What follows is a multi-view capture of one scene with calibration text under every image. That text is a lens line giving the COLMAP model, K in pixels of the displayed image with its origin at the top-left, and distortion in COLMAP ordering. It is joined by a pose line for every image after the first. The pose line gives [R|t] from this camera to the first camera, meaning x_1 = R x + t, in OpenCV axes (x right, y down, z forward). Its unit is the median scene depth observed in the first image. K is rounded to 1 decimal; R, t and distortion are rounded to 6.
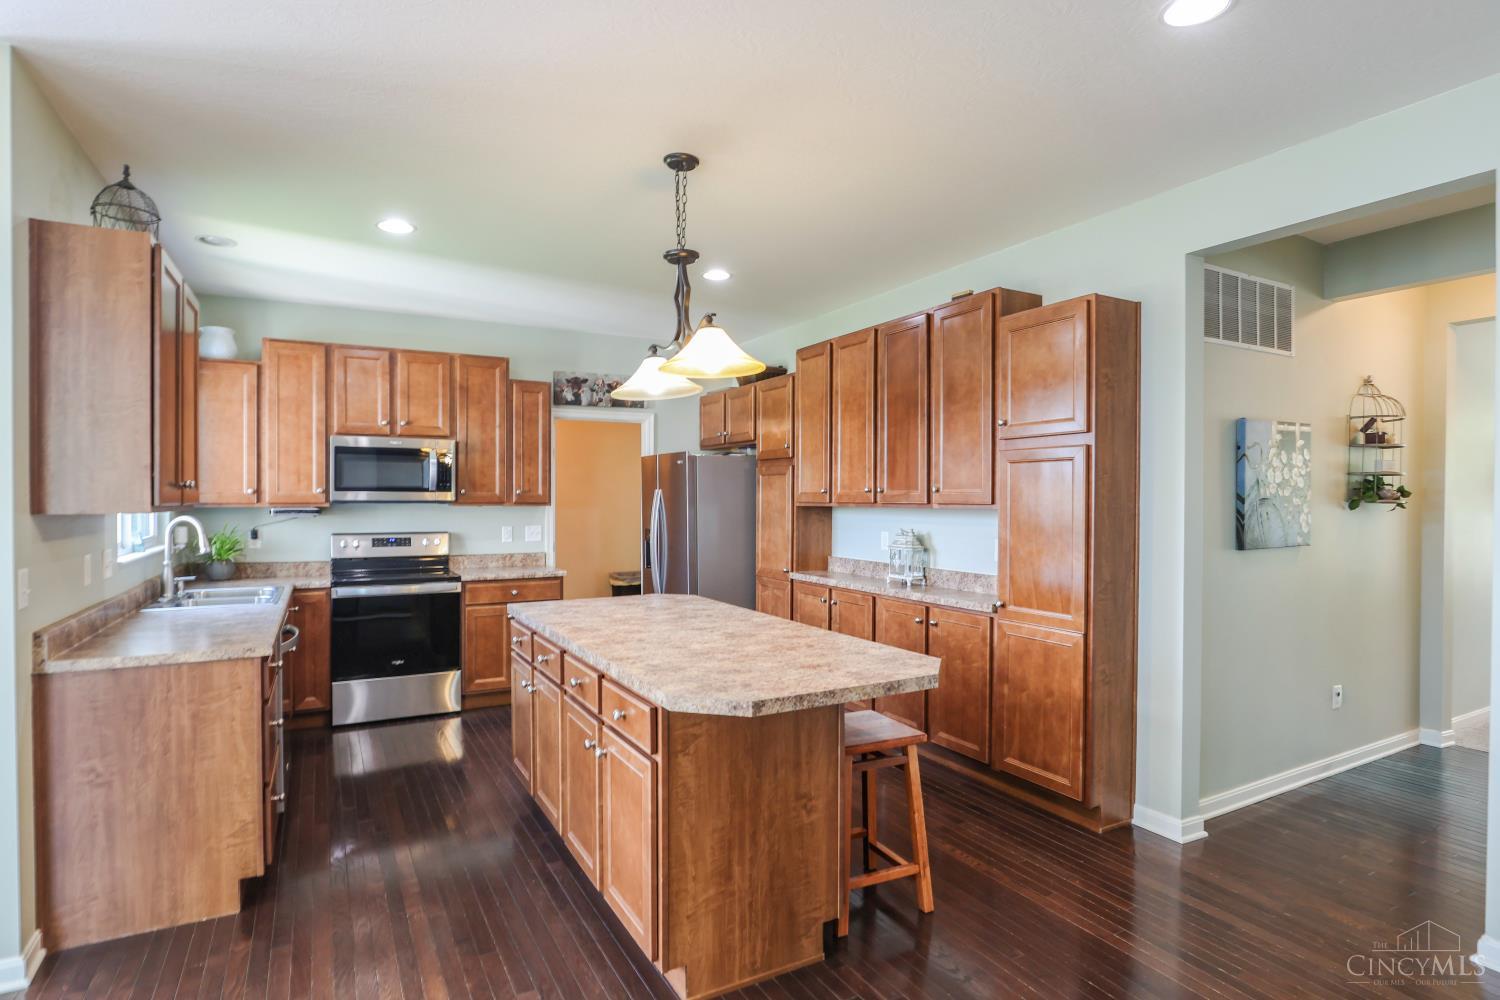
lens RADIAL K [[783.9, 0, 750.0], [0, 783.9, 500.0], [0, 0, 1]] dist [-0.000640, -0.000001]
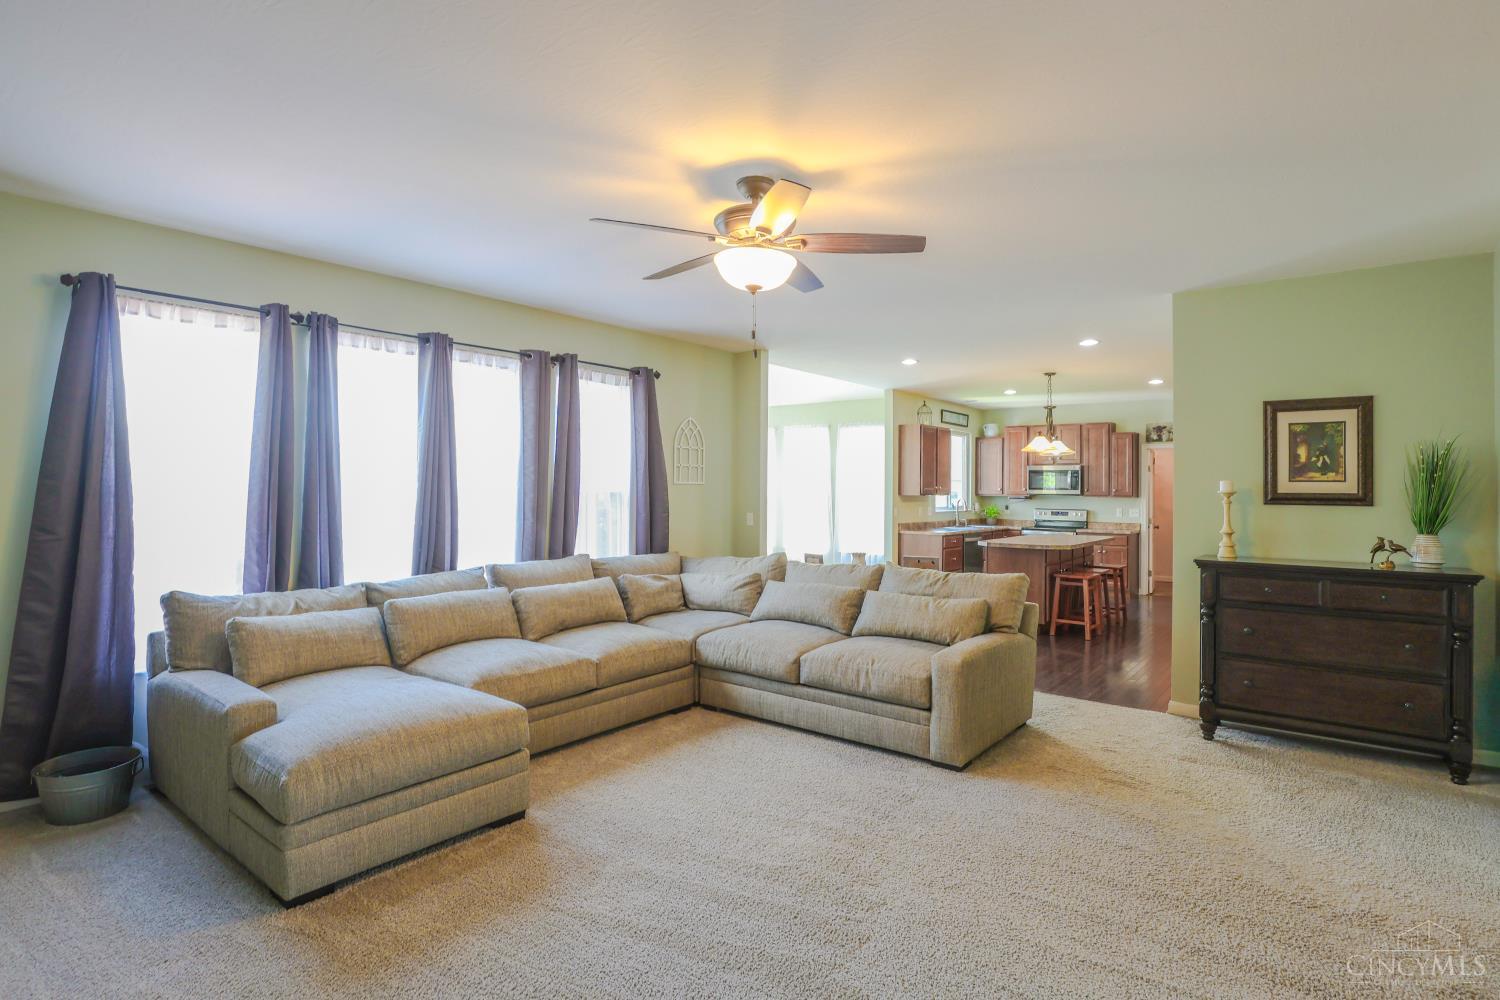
lens RADIAL K [[747.1, 0, 712.1], [0, 747.1, 494.1], [0, 0, 1]] dist [-0.000265, 0.000035]
pose [[0.351134, 0.007569, -0.936295, 1.144452], [-0.012609, 0.999915, 0.003355, 0.006567], [0.936240, 0.010628, 0.351199, -0.618808]]
